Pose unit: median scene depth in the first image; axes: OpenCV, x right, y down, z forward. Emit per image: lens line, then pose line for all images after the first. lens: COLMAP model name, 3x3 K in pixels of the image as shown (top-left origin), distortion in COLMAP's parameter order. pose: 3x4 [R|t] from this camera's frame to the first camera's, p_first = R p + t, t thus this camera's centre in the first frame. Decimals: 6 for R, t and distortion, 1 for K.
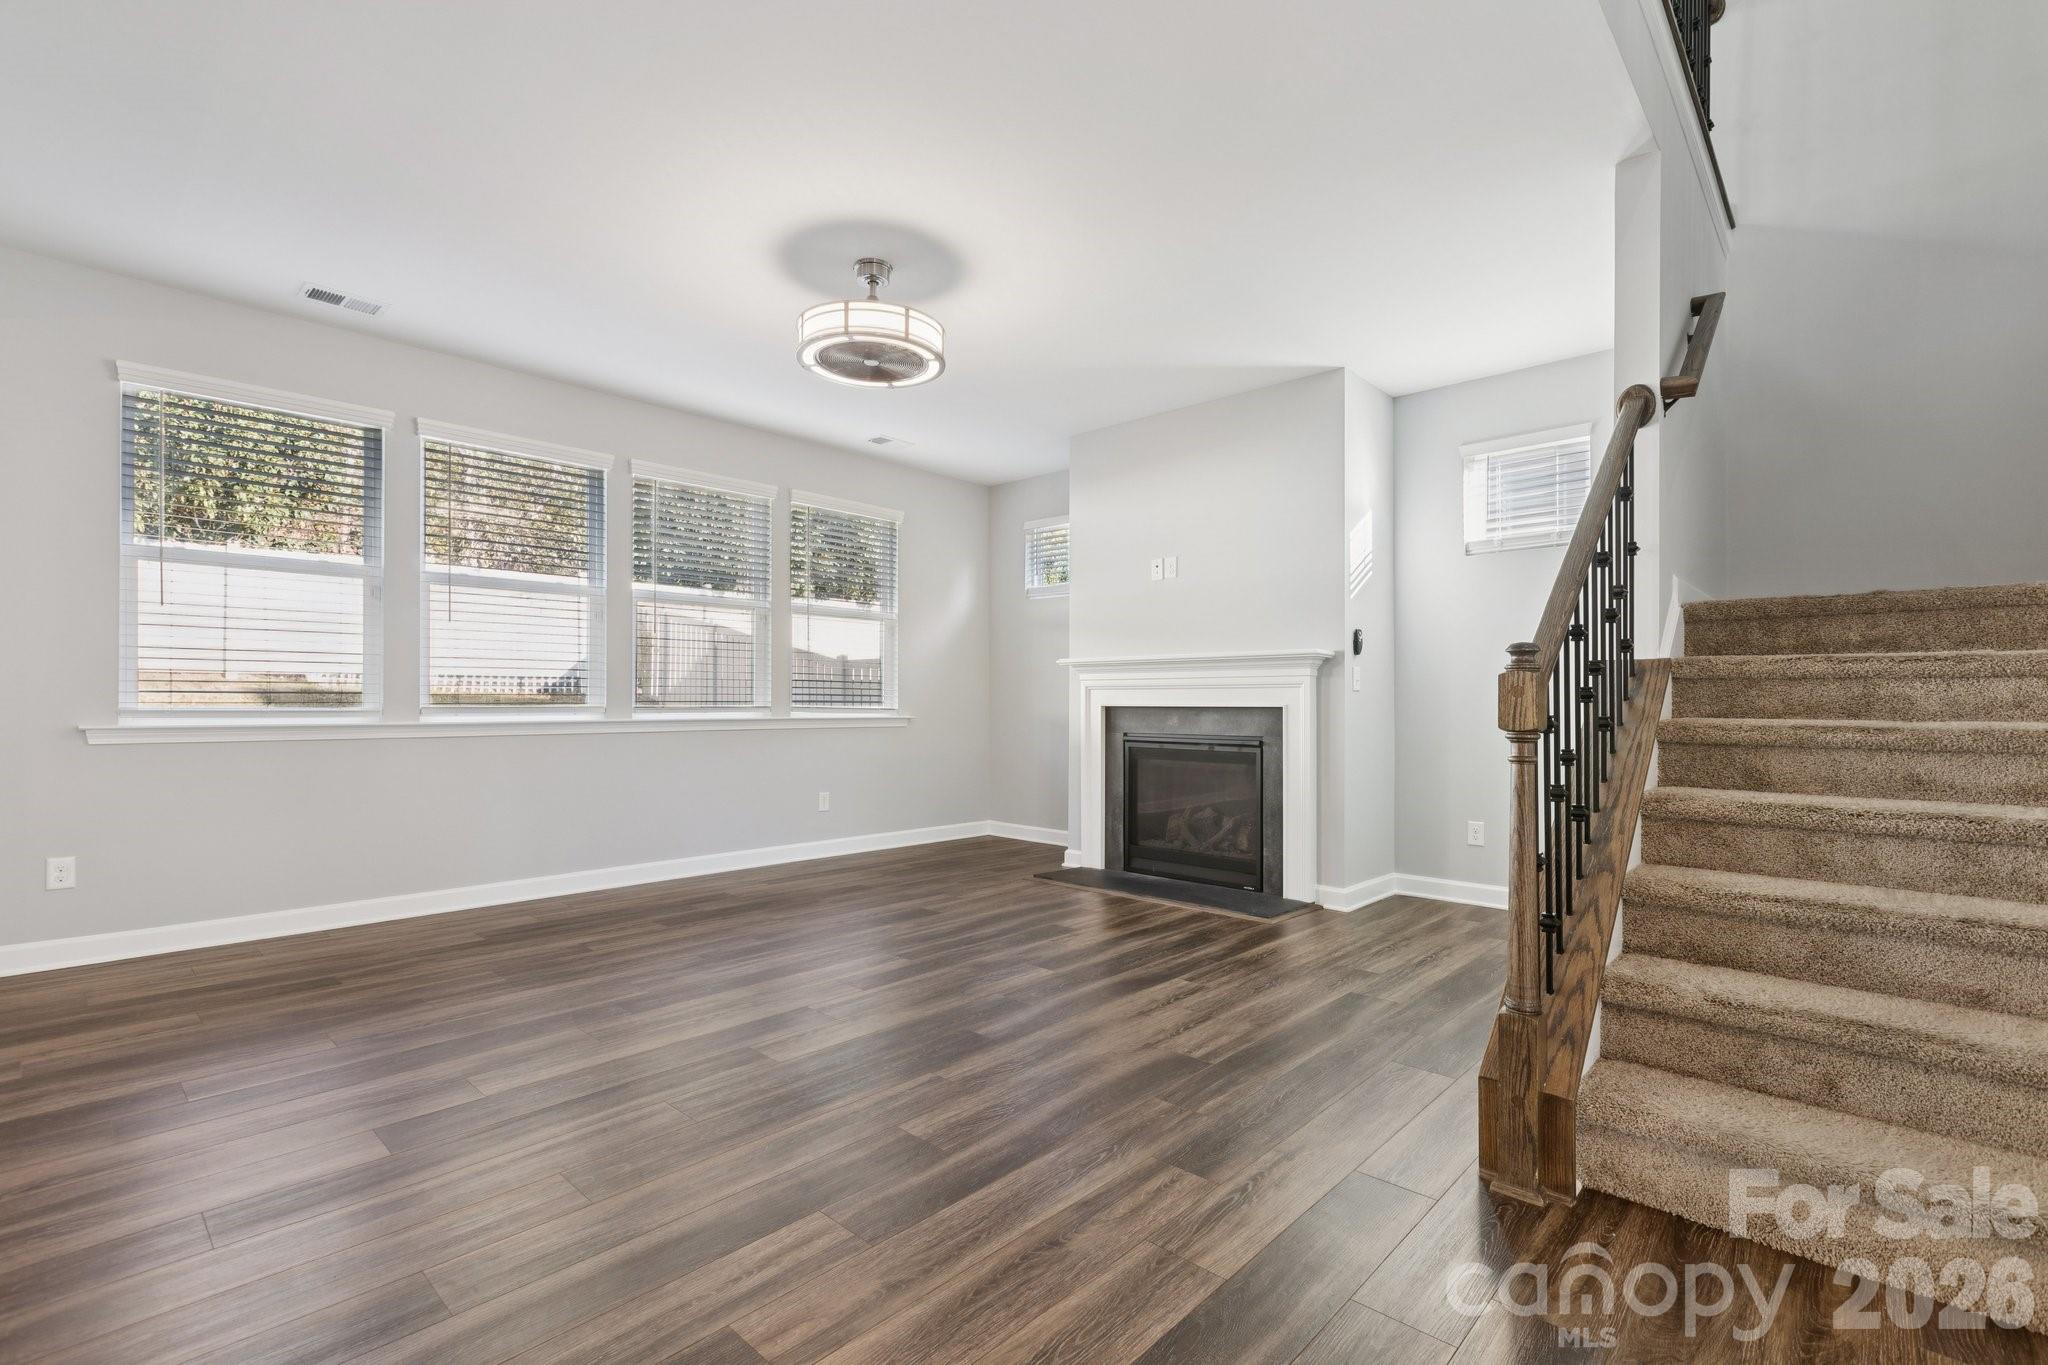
lens RADIAL K [[925.9, 0, 1027.9], [0, 925.9, 694.5], [0, 0, 1]] dist [0.008523, -0.001878]
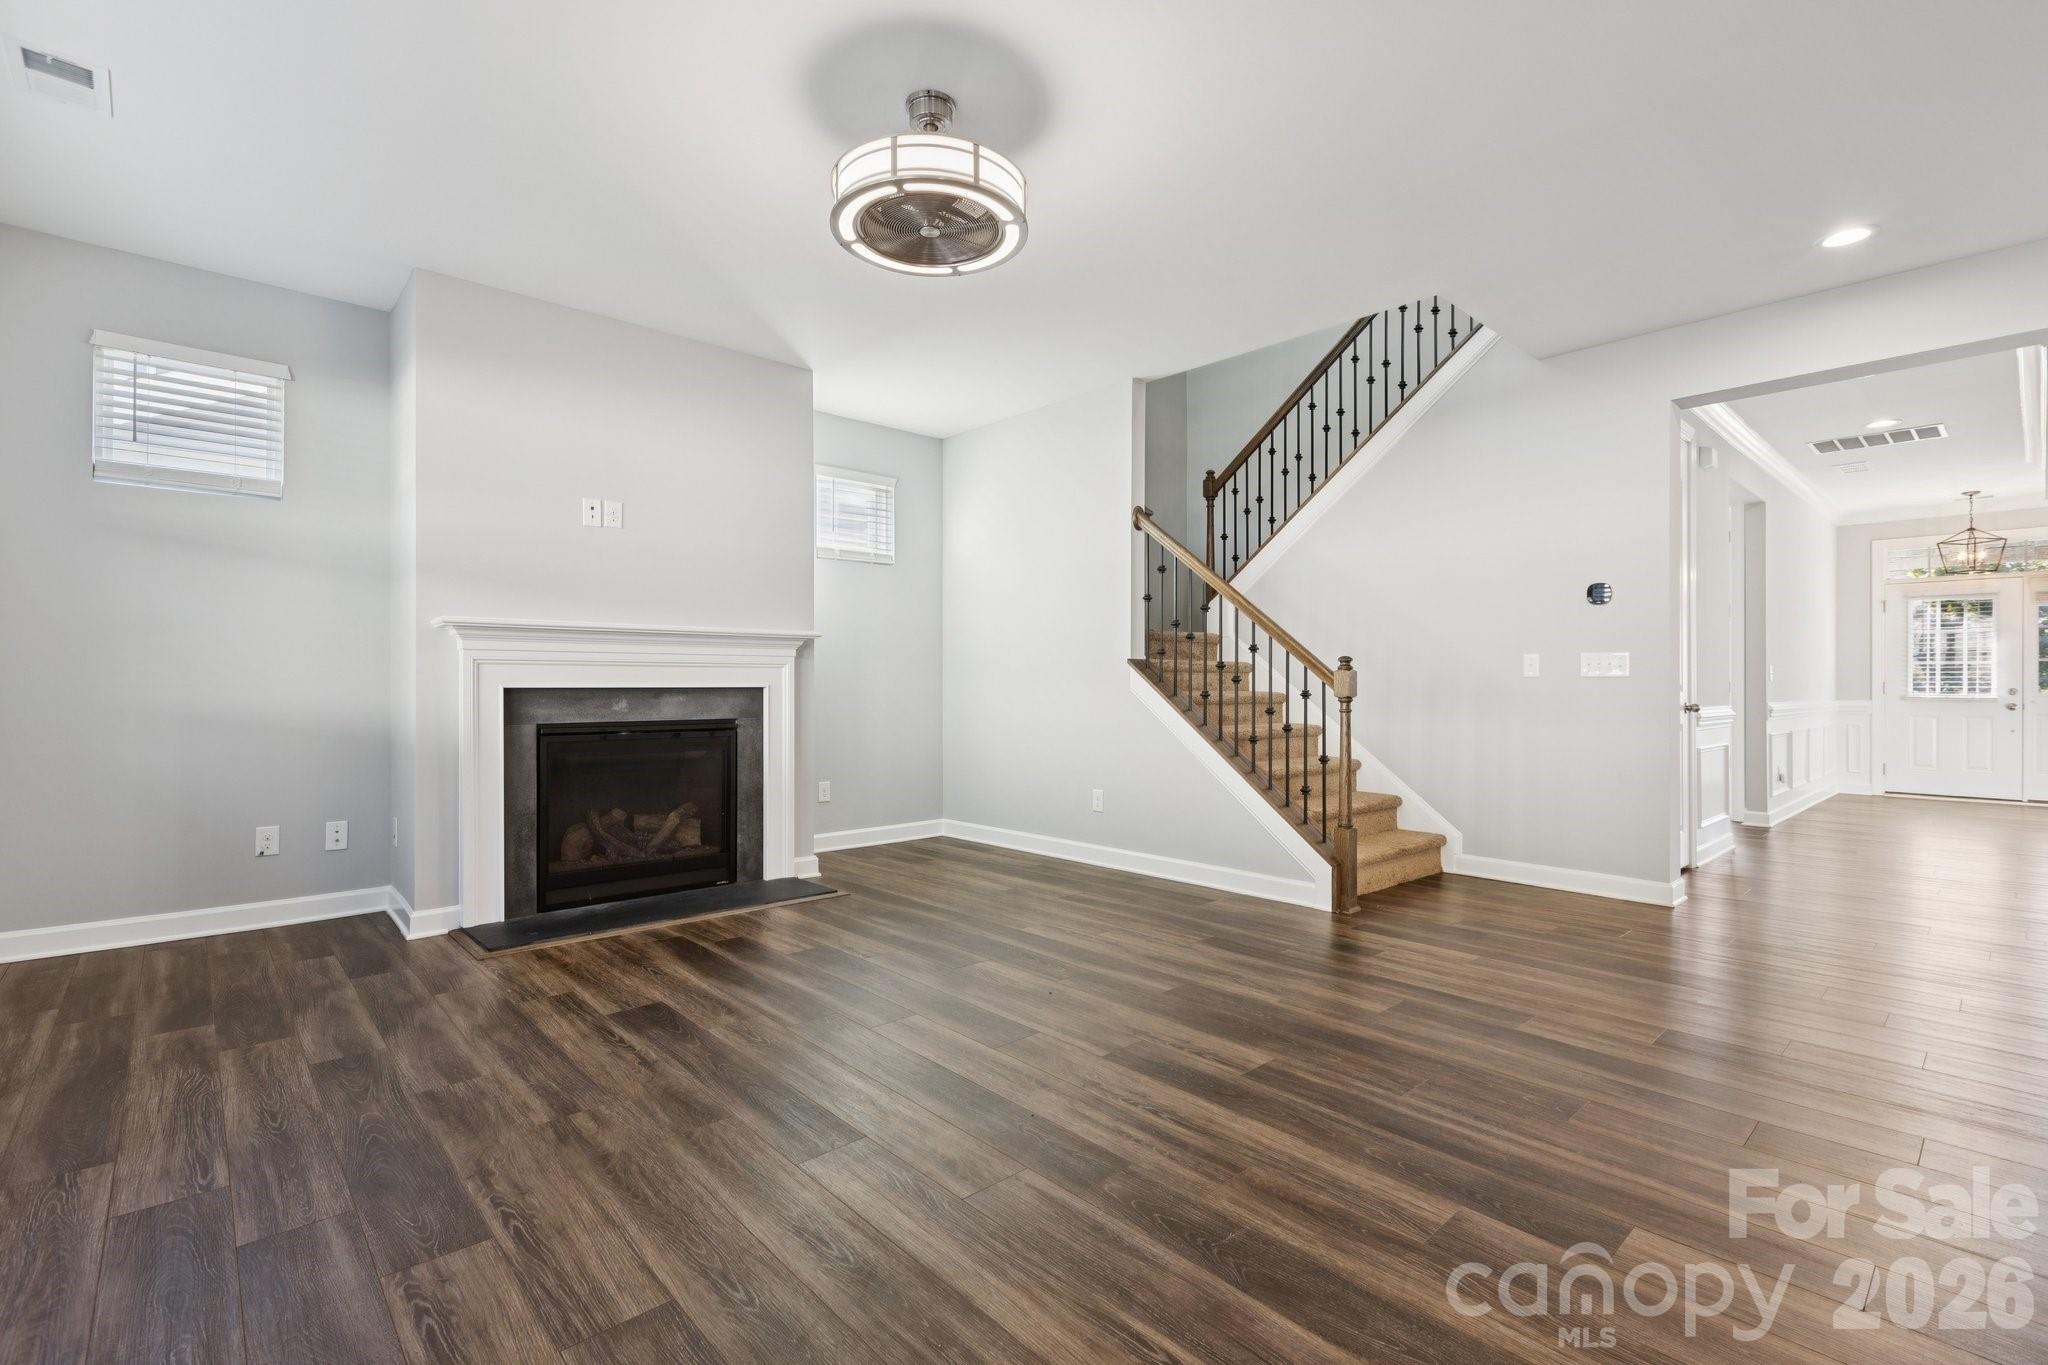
lens RADIAL K [[925.9, 0, 1023.1], [0, 925.9, 672.9], [0, 0, 1]] dist [0.008523, -0.001878]
pose [[0.088458, 0.010944, 0.996020, -1.166629], [-0.010353, 0.999896, -0.010067, 0.008888], [-0.996026, -0.009421, 0.088563, 1.093166]]
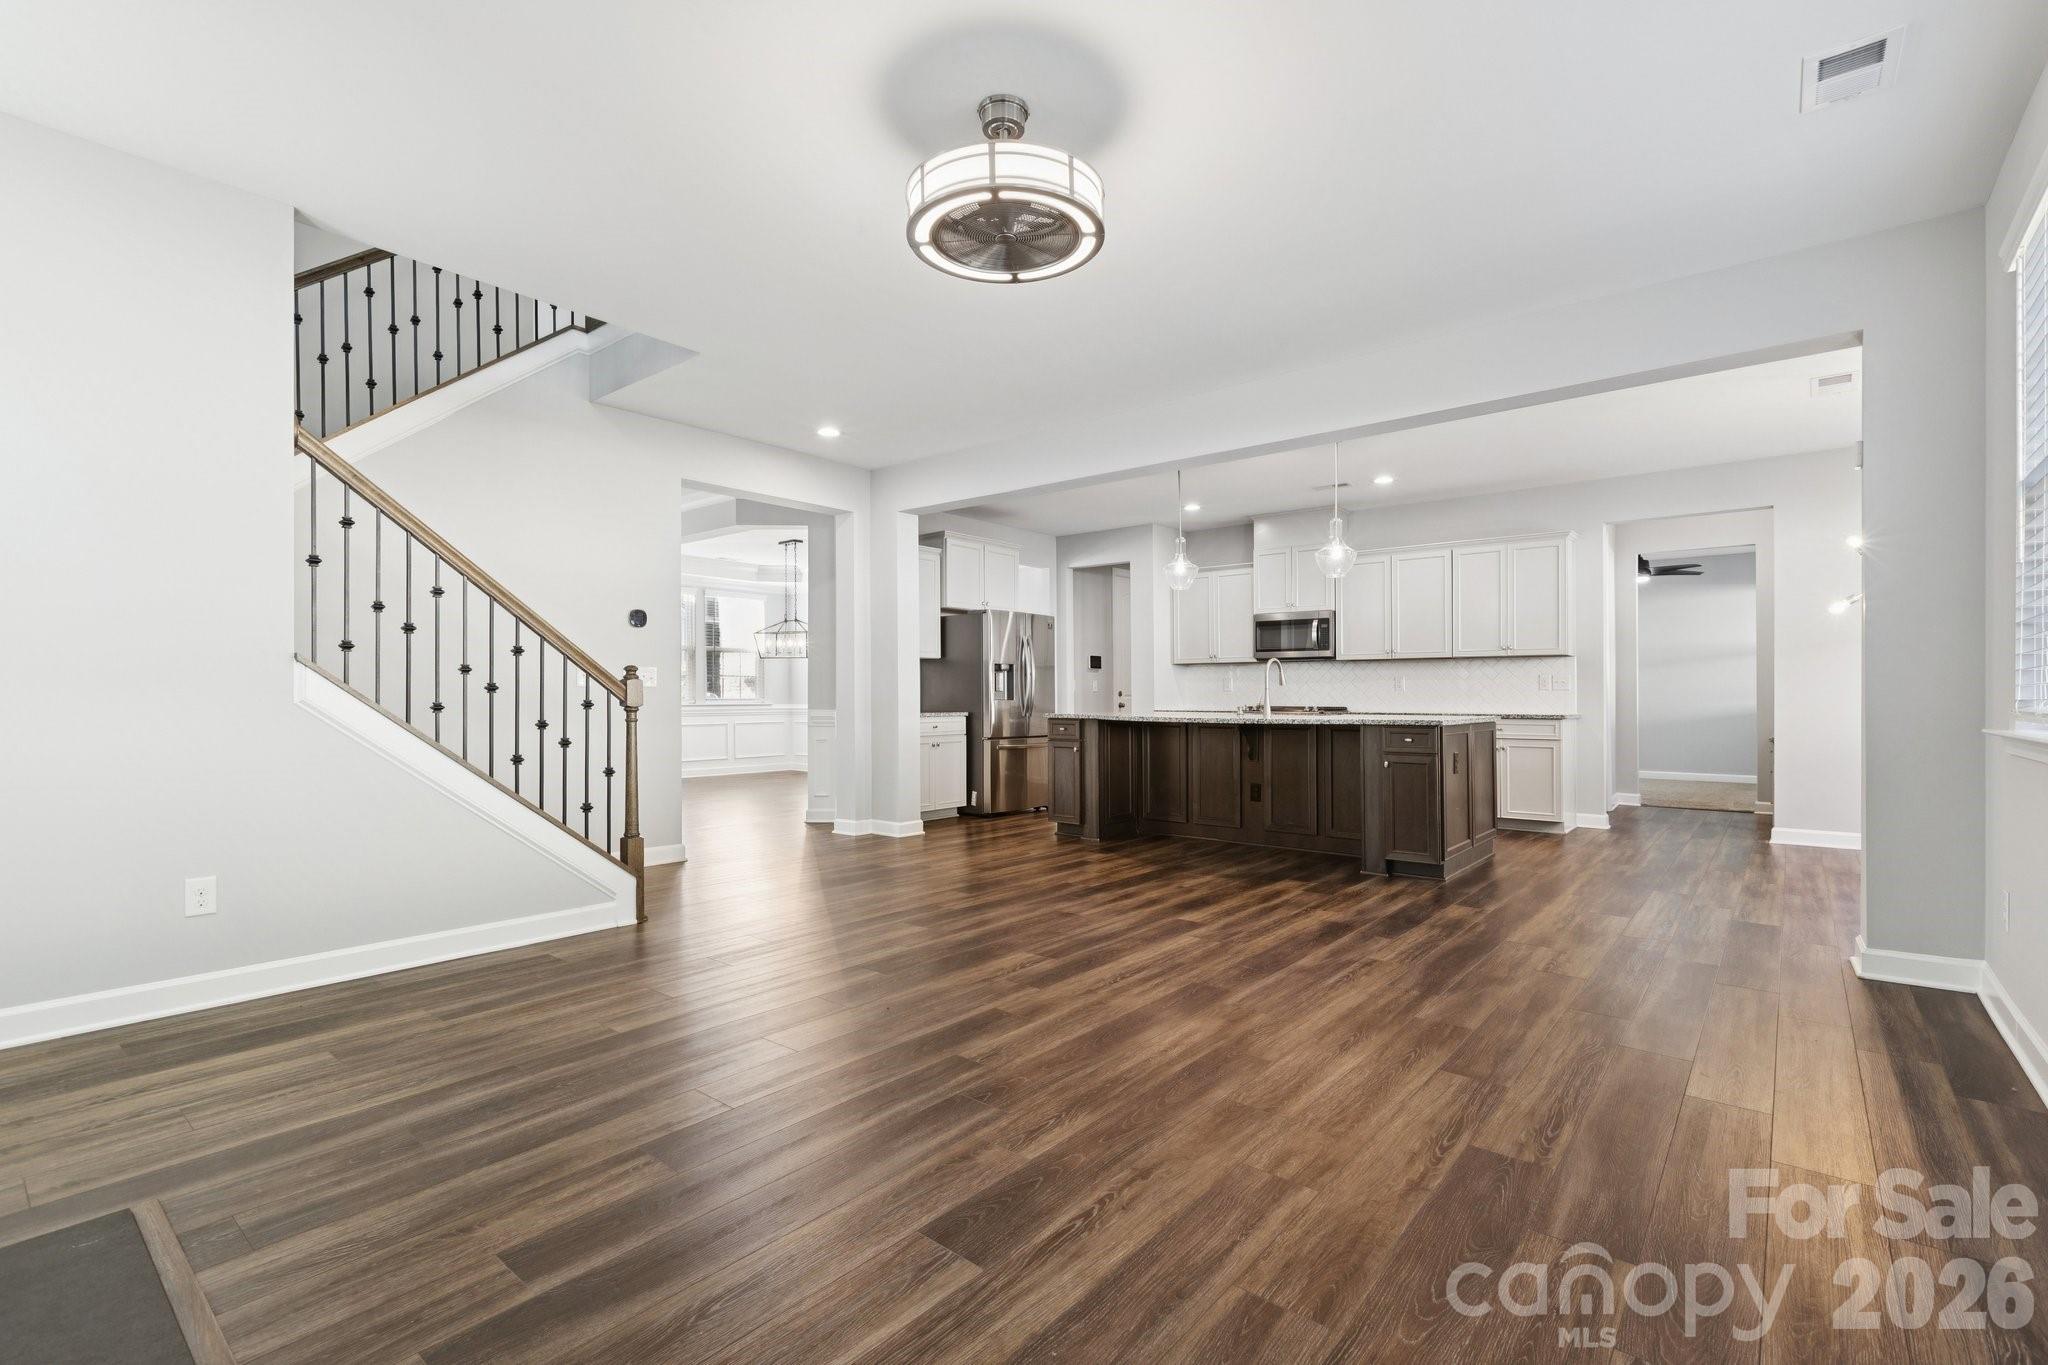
lens RADIAL K [[925.9, 0, 1024.1], [0, 925.9, 694.6], [0, 0, 1]] dist [0.008523, -0.001878]
pose [[-0.998563, -0.004021, -0.053446, -0.181032], [-0.003514, 0.999948, -0.009576, 0.019709], [0.053482, -0.009375, -0.998525, 2.229568]]
